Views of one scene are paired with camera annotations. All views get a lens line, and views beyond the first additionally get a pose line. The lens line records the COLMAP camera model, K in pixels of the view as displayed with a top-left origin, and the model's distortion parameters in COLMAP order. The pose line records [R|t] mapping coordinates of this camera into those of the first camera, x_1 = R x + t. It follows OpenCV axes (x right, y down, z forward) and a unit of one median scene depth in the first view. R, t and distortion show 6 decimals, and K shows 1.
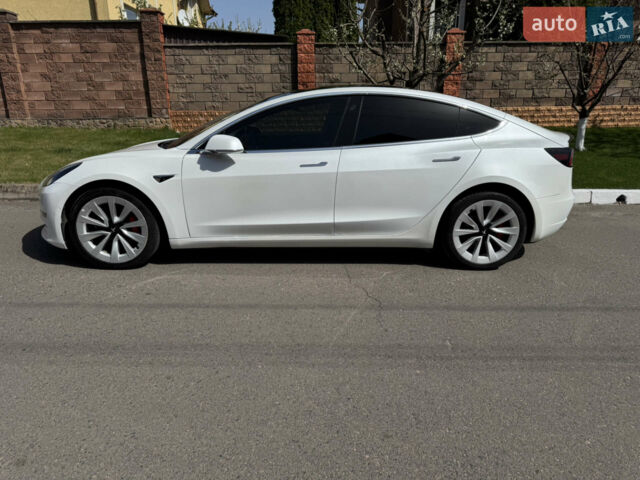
lens RADIAL K [[458.6, 0, 320.0], [0, 458.6, 240.0], [0, 0, 1]] dist [0.028004, -0.007073]
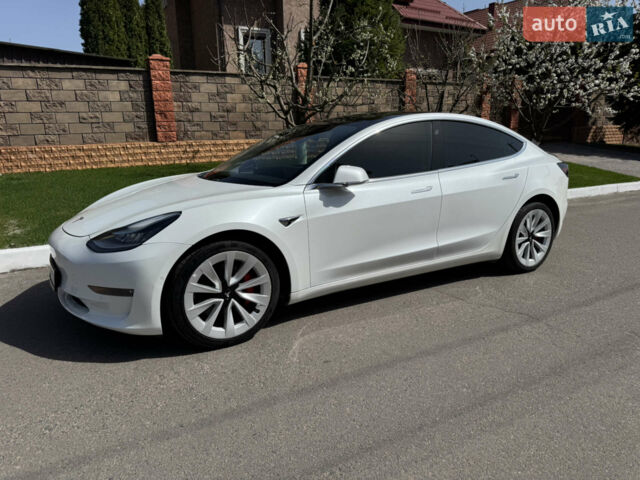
lens RADIAL K [[458.6, 0, 320.0], [0, 458.6, 240.0], [0, 0, 1]] dist [0.028004, -0.007073]
pose [[0.875868, -0.128431, 0.465145, -0.221527], [0.157249, 0.987279, -0.023503, -0.023587], [-0.456210, 0.093729, 0.884922, 0.080845]]
